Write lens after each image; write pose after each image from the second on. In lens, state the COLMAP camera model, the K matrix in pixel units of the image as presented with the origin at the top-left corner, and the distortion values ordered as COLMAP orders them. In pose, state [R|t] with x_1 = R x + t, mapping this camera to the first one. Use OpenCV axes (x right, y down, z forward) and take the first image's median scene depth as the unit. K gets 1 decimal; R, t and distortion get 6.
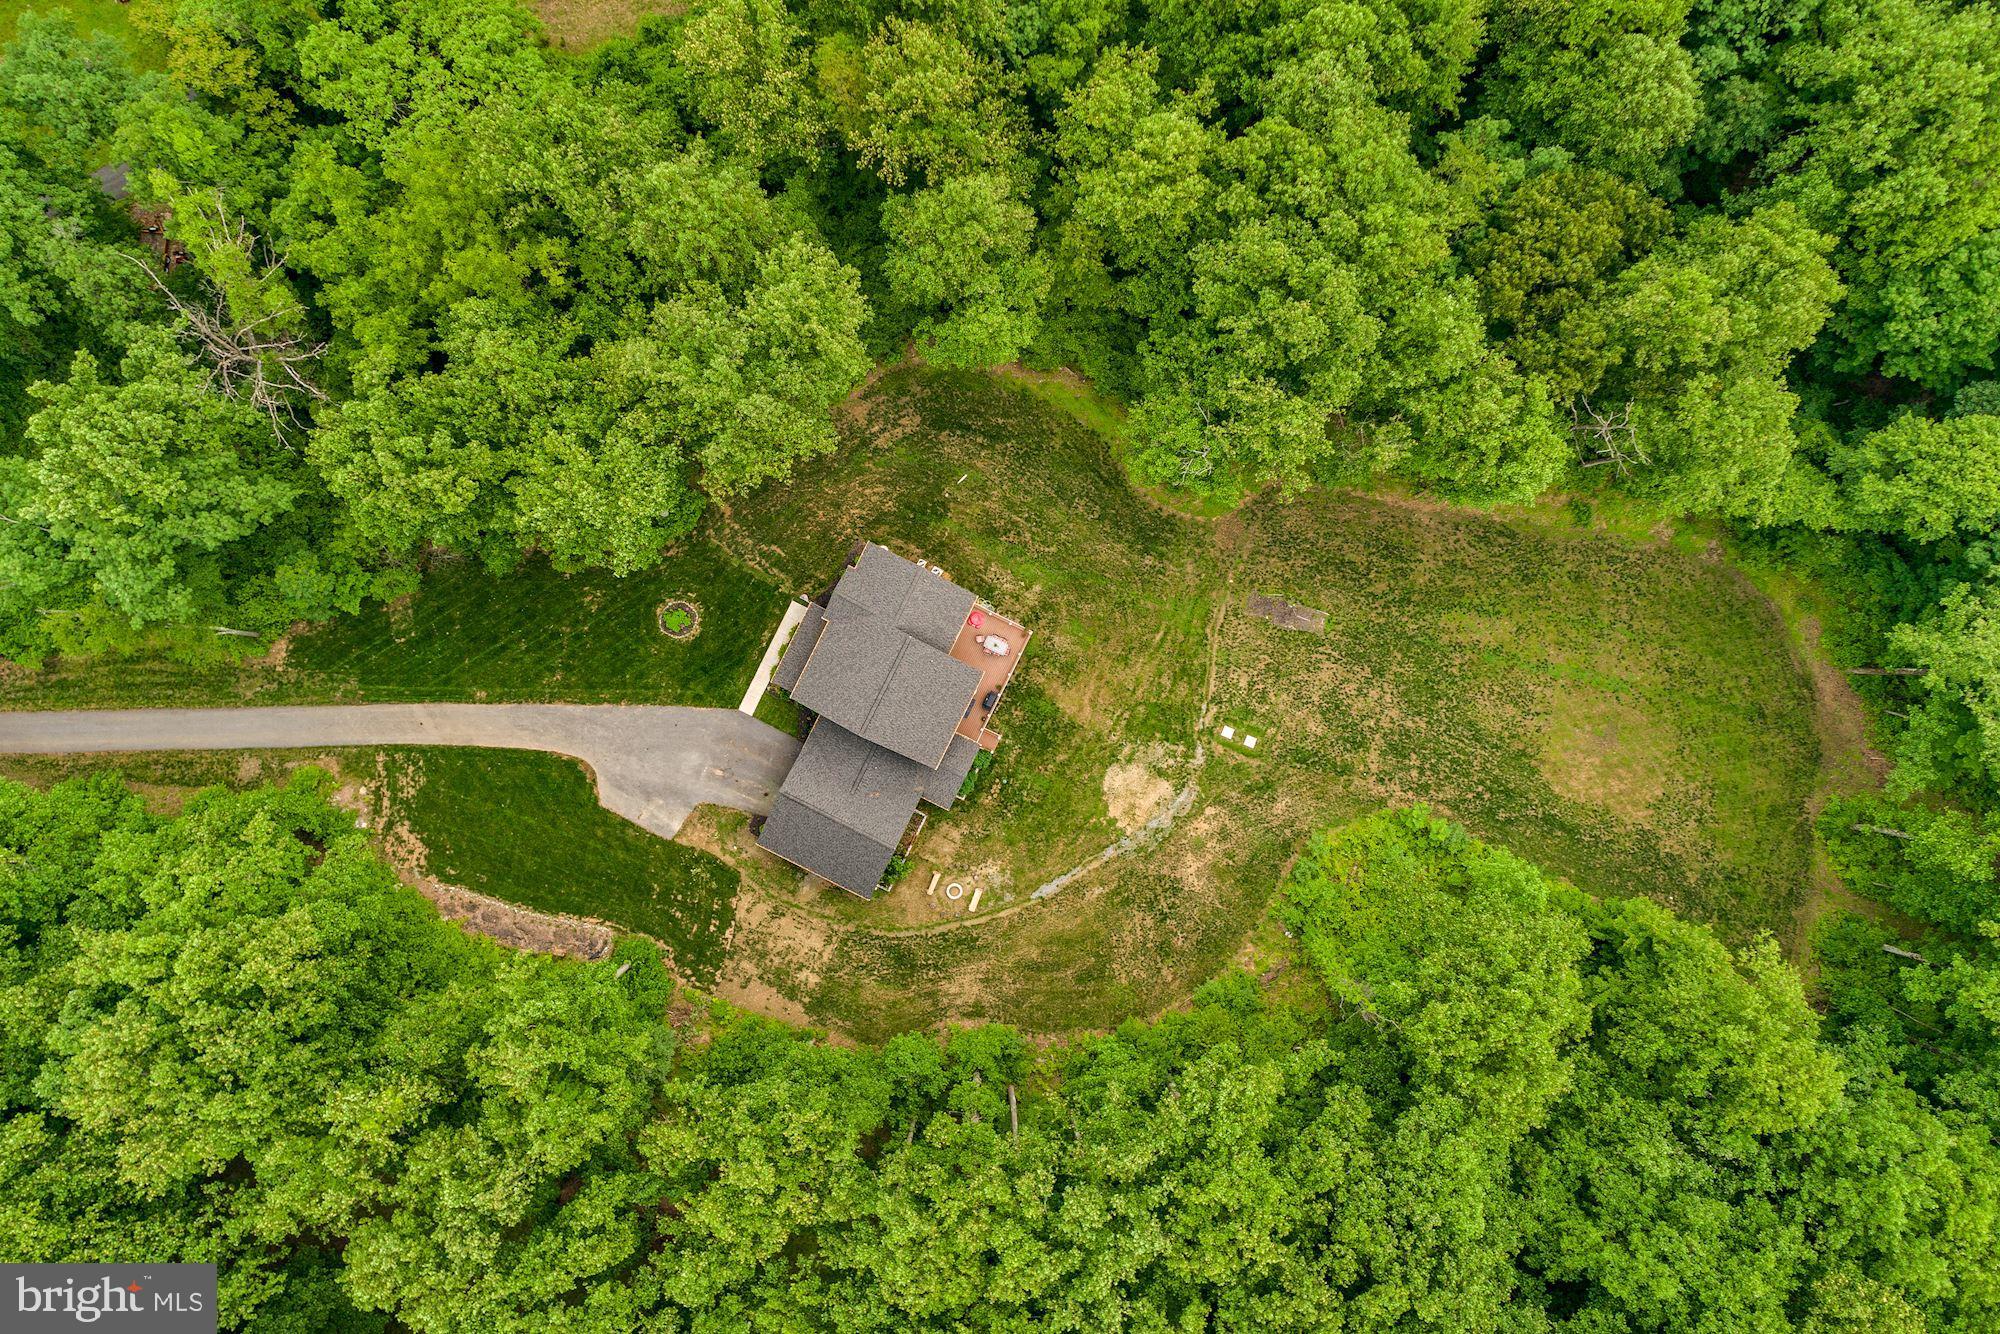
lens RADIAL K [[1532.3, 0, 994.5], [0, 1532.3, 615.8], [0, 0, 1]] dist [0.028435, 0.010501]
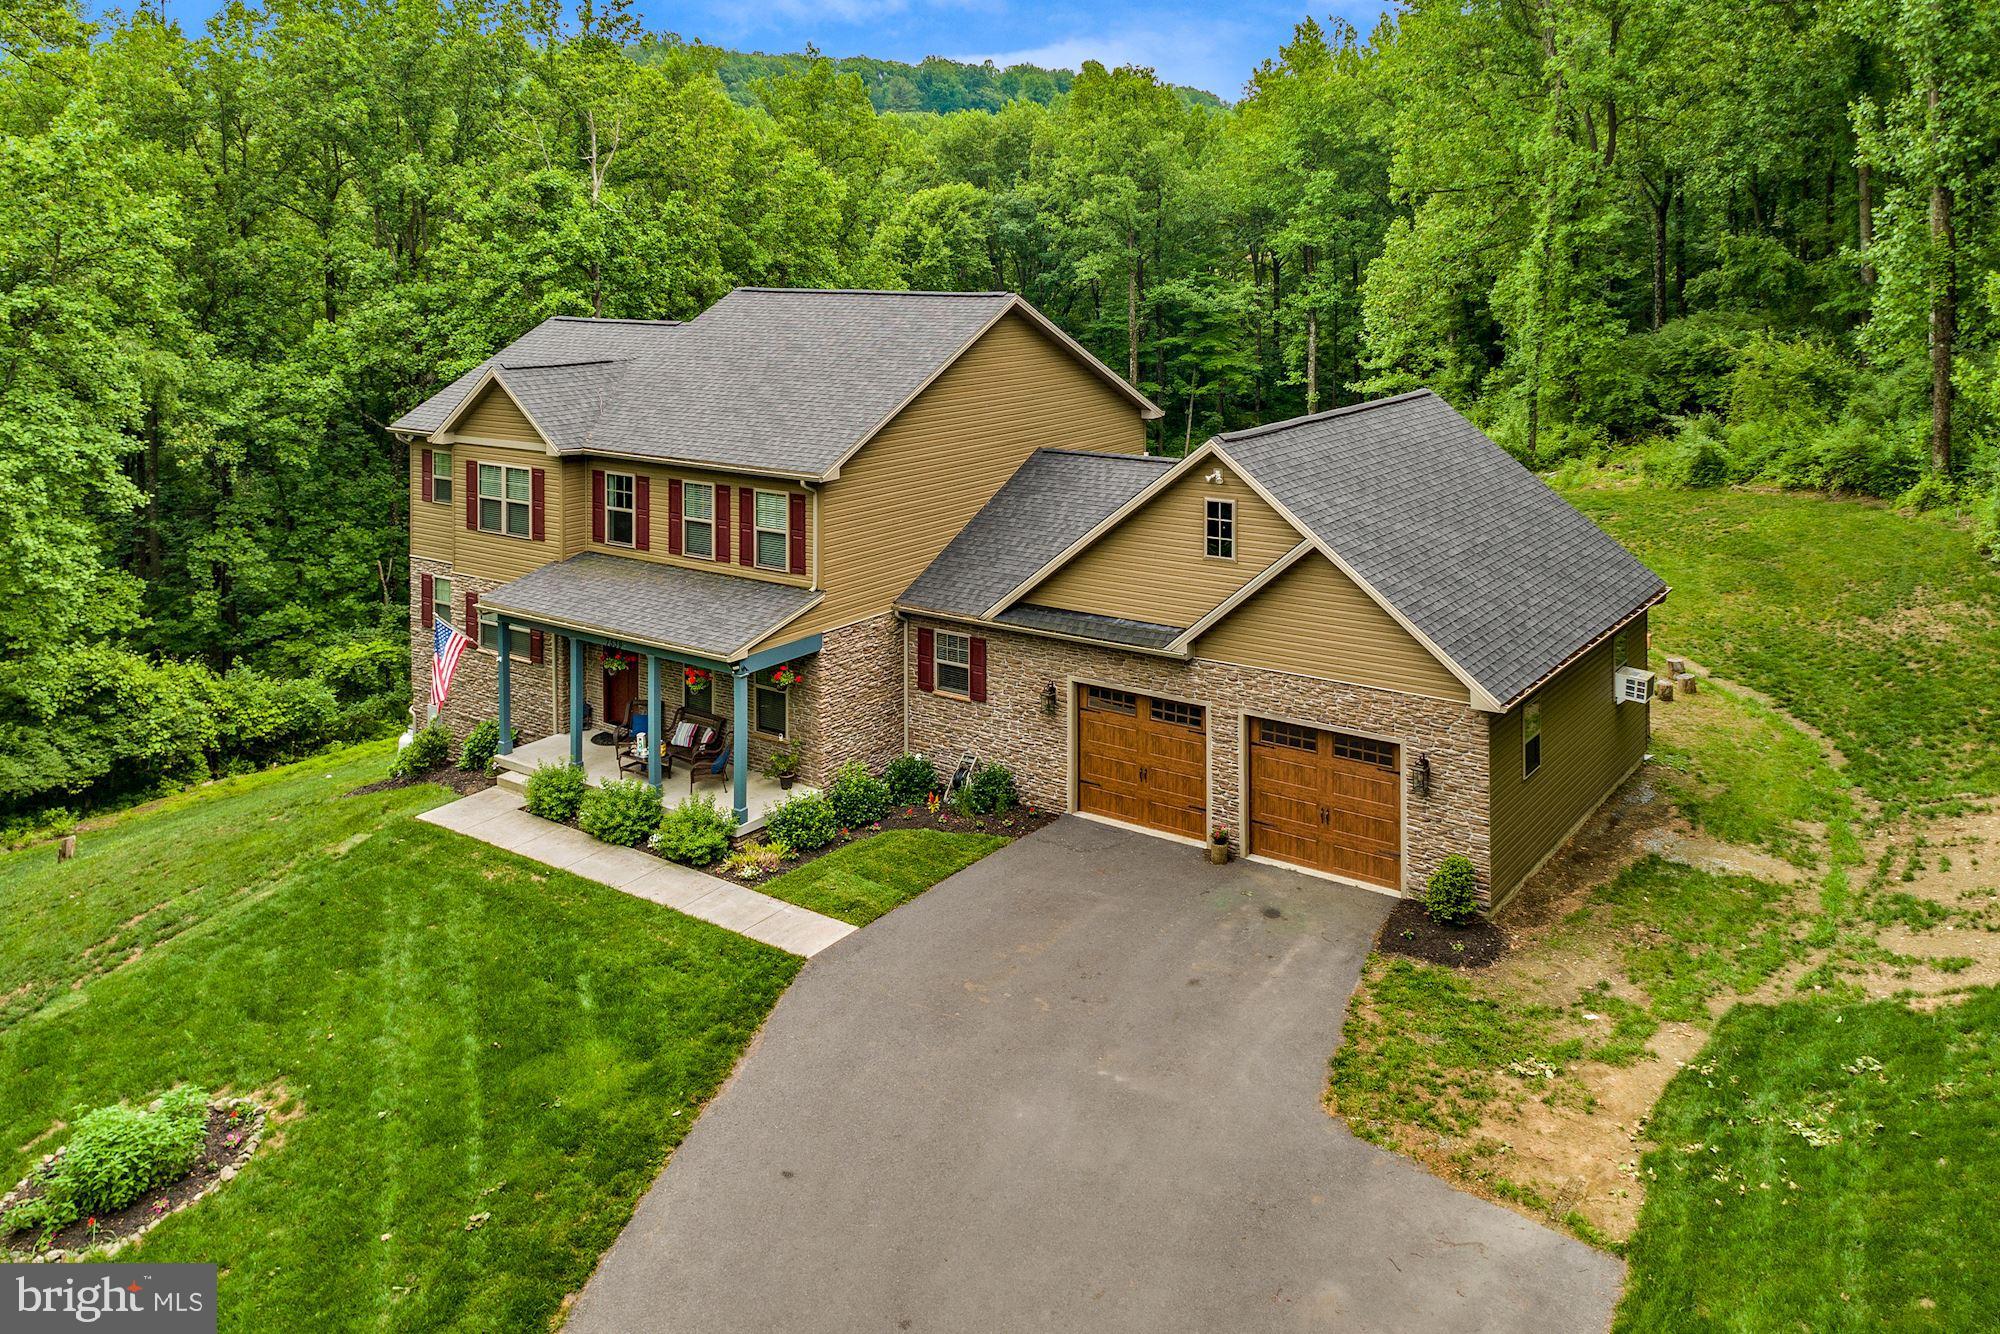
lens RADIAL K [[1564.4, 0, 1030.2], [0, 1564.4, 294.6], [0, 0, 1]] dist [0.023519, 0.000308]
pose [[0.158067, -0.043142, 0.986485, -0.341483], [0.987412, 0.001111, -0.158167, 0.115436], [0.005728, 0.999068, 0.042774, 0.898677]]
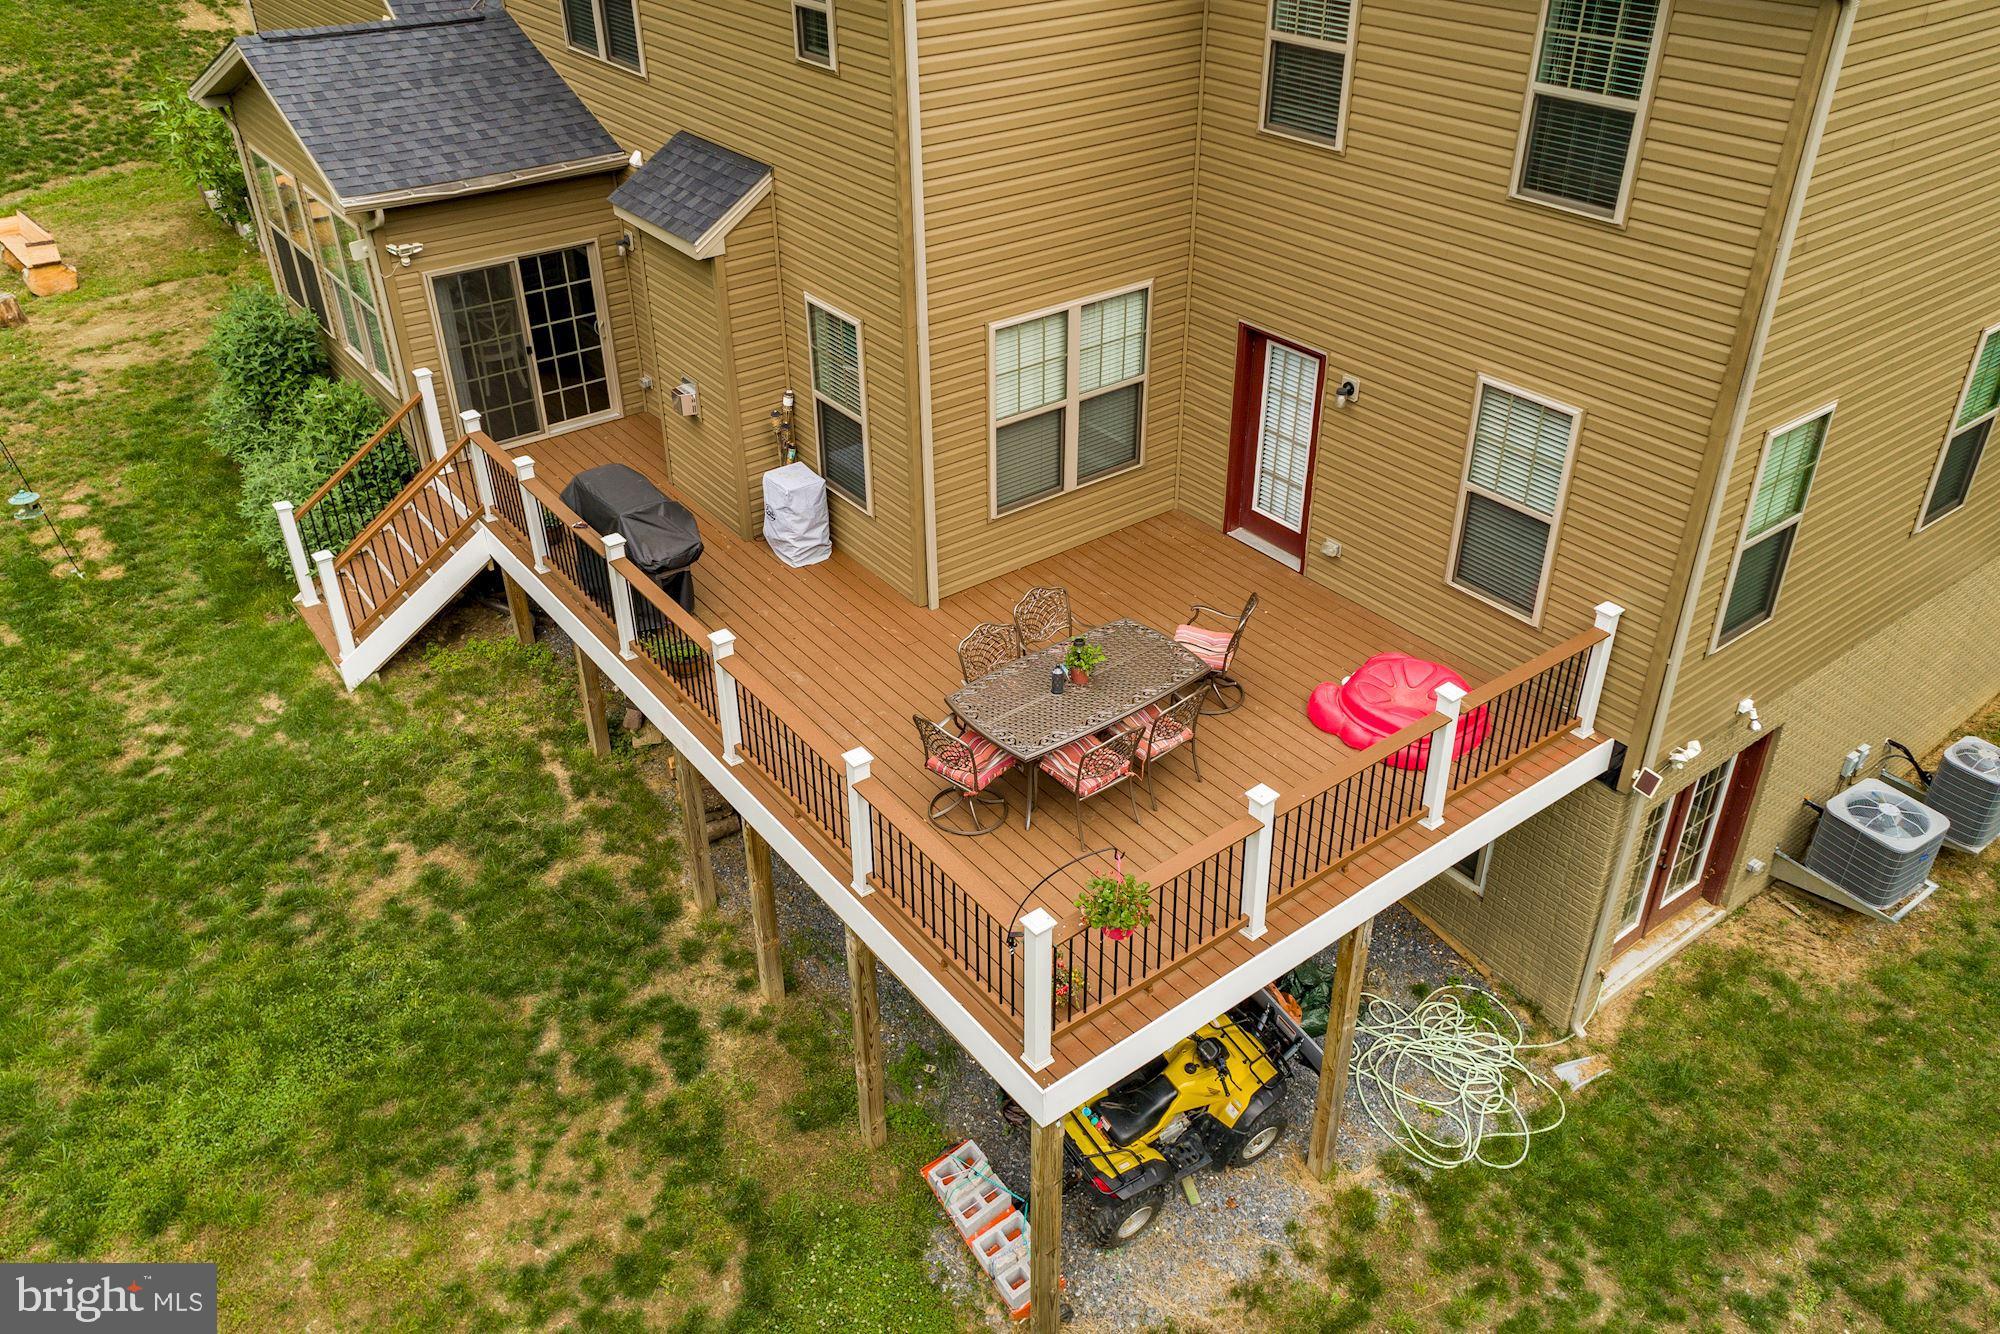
lens RADIAL K [[1507.4, 0, 993.8], [0, 1507.4, 608.3], [0, 0, 1]] dist [0.027150, 0.007631]
pose [[-0.446562, 0.457089, -0.769189, 0.067924], [-0.894745, -0.224601, 0.385986, -0.009108], [0.003669, 0.860595, 0.509277, 0.927490]]
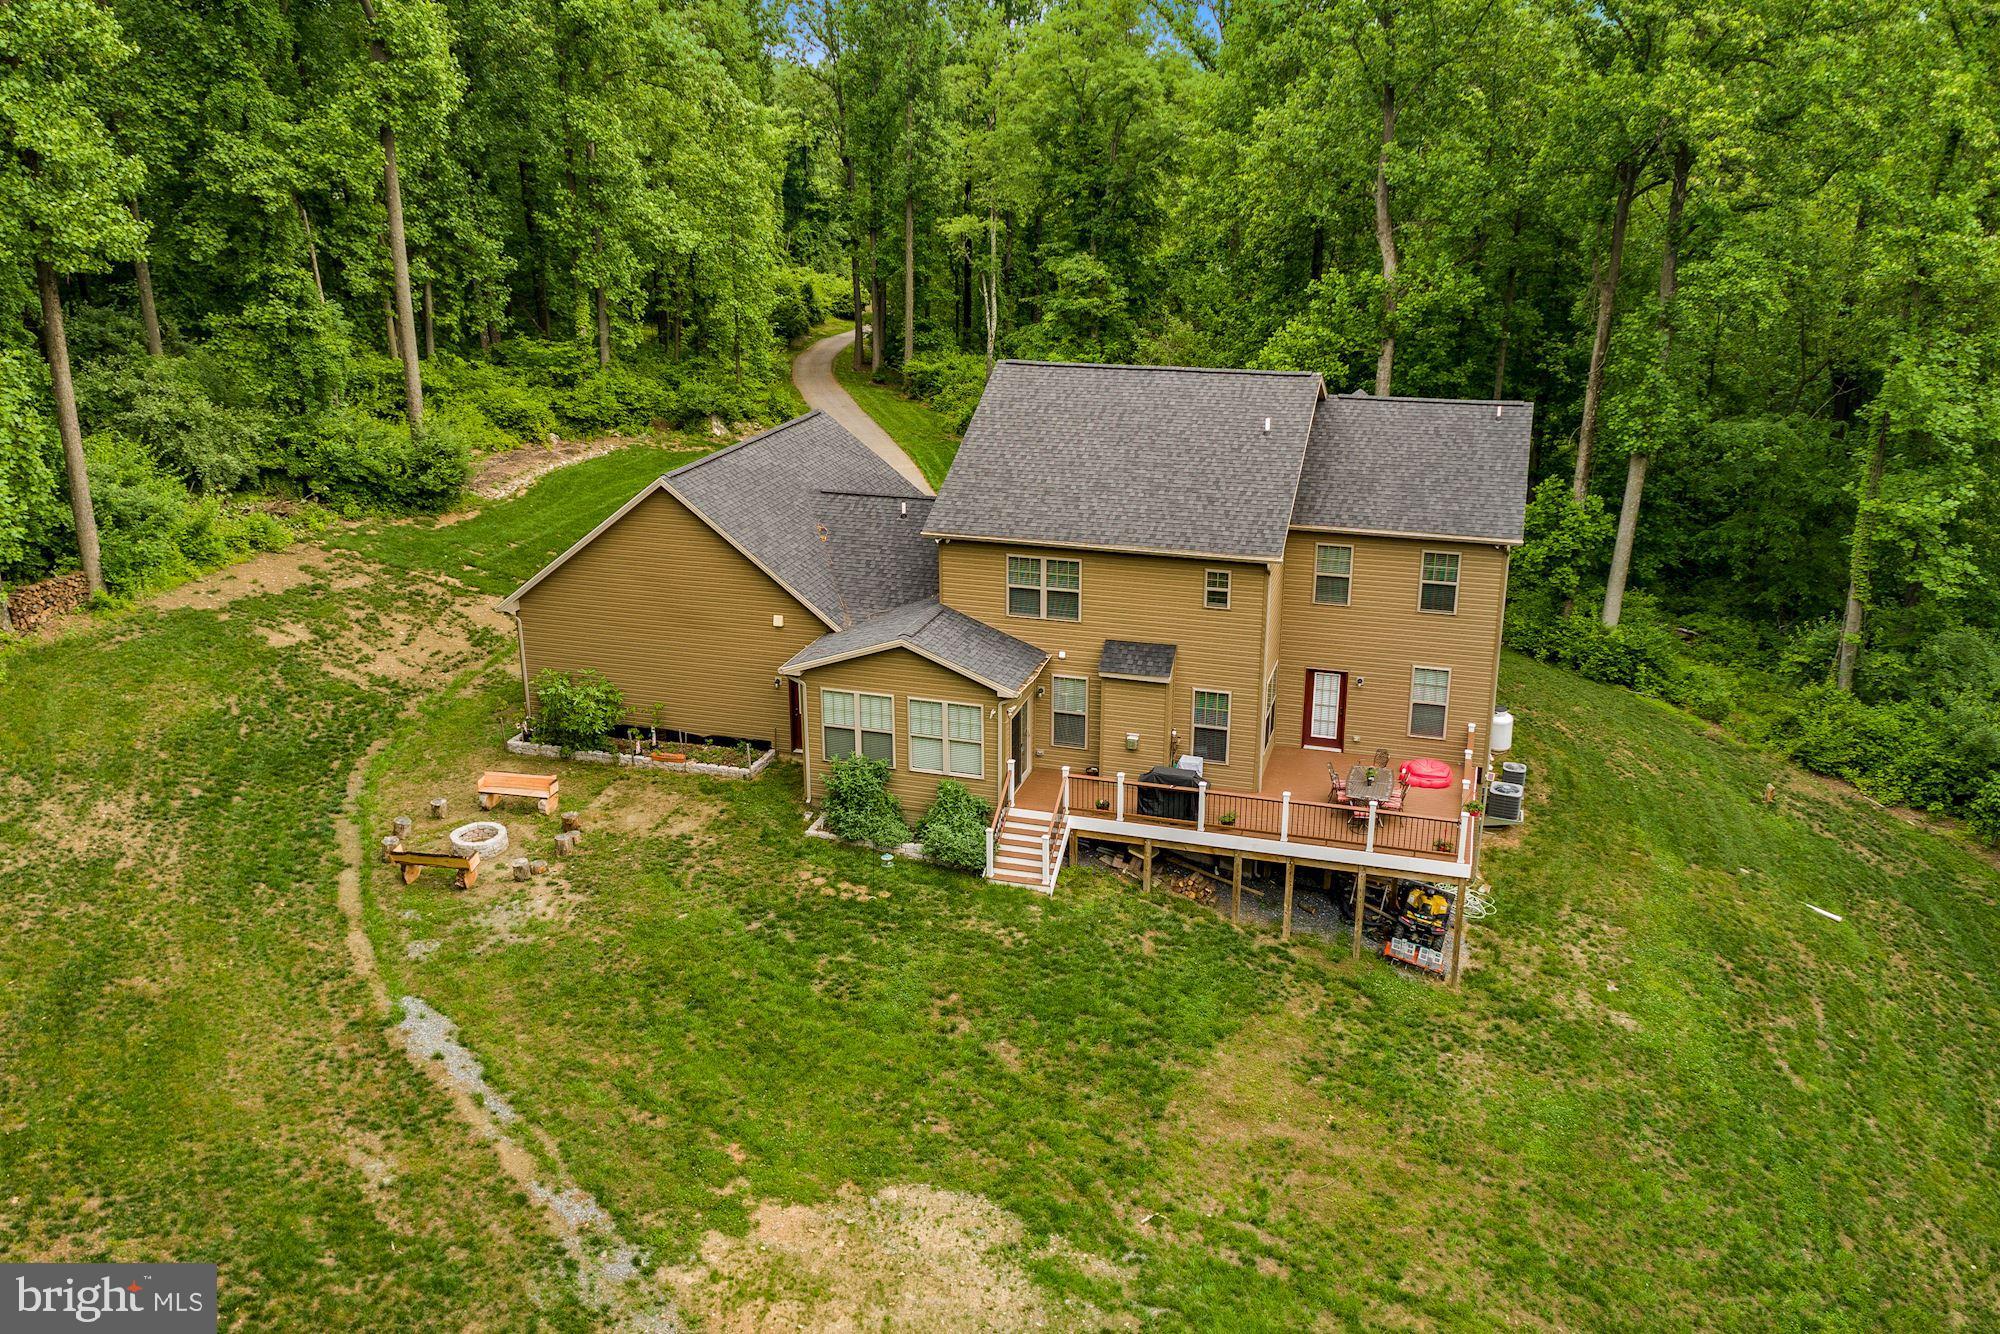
lens RADIAL K [[1621.1, 0, 996.4], [0, 1621.1, 658.7], [0, 0, 1]] dist [0.027001, 0.013698]
pose [[0.162361, 0.307191, -0.937695, 0.254575], [-0.986714, 0.056143, -0.152456, 0.127760], [0.005812, 0.949990, 0.312225, 0.863698]]
